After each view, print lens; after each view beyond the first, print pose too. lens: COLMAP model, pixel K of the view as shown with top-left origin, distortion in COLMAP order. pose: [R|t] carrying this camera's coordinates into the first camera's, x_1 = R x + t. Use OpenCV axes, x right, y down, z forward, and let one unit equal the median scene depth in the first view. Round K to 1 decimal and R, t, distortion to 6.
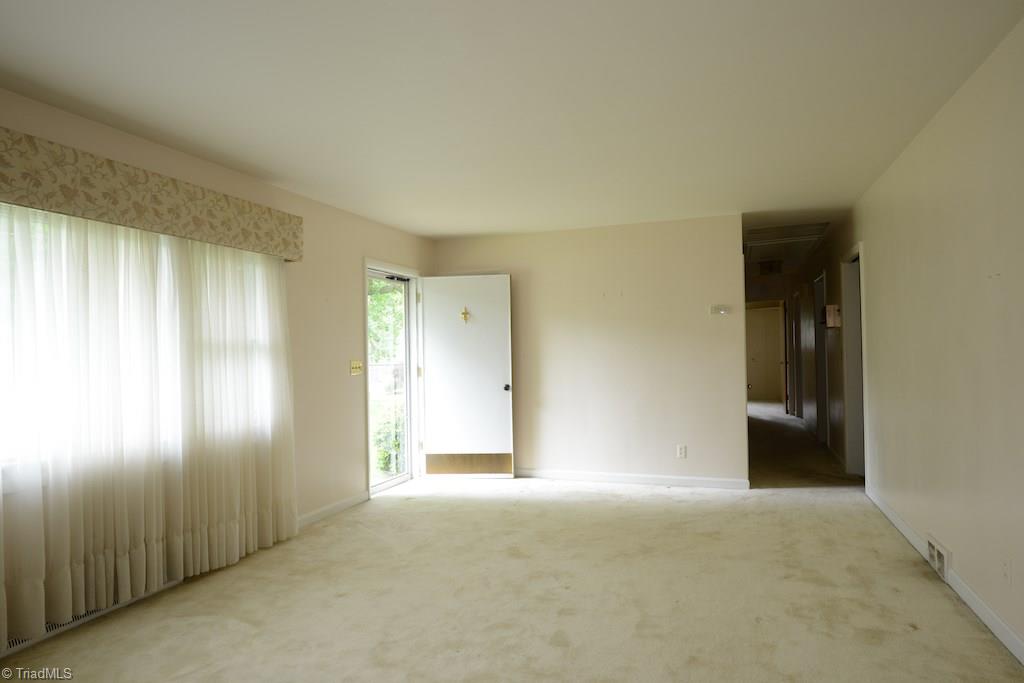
lens RADIAL K [[585.2, 0, 510.4], [0, 585.2, 344.9], [0, 0, 1]] dist [-0.044054, 0.019088]
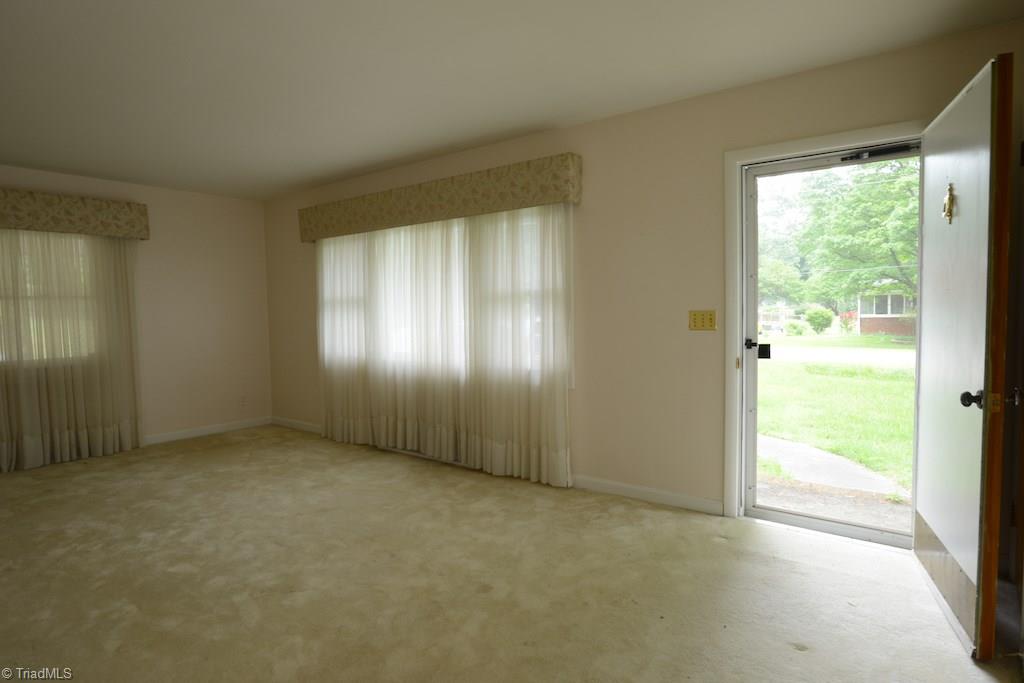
lens RADIAL K [[585.2, 0, 510.4], [0, 585.2, 344.9], [0, 0, 1]] dist [-0.044054, 0.019088]
pose [[-0.297417, 0.085963, -0.950870, 0.746727], [0.035502, 0.996245, 0.078961, 0.007991], [0.954087, -0.010274, -0.299352, 1.578826]]
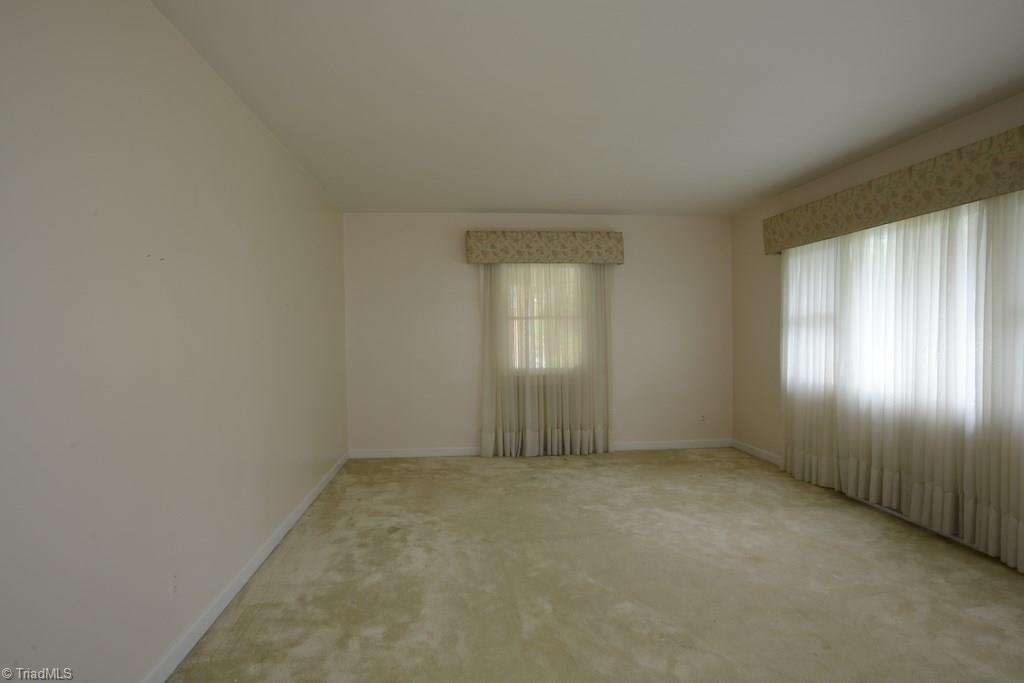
lens RADIAL K [[585.2, 0, 510.4], [0, 585.2, 344.9], [0, 0, 1]] dist [-0.044054, 0.019088]
pose [[-0.895930, 0.045311, -0.441878, 0.594933], [0.040699, 0.998973, 0.019918, 0.004927], [0.442326, -0.000139, -0.896854, 1.586667]]
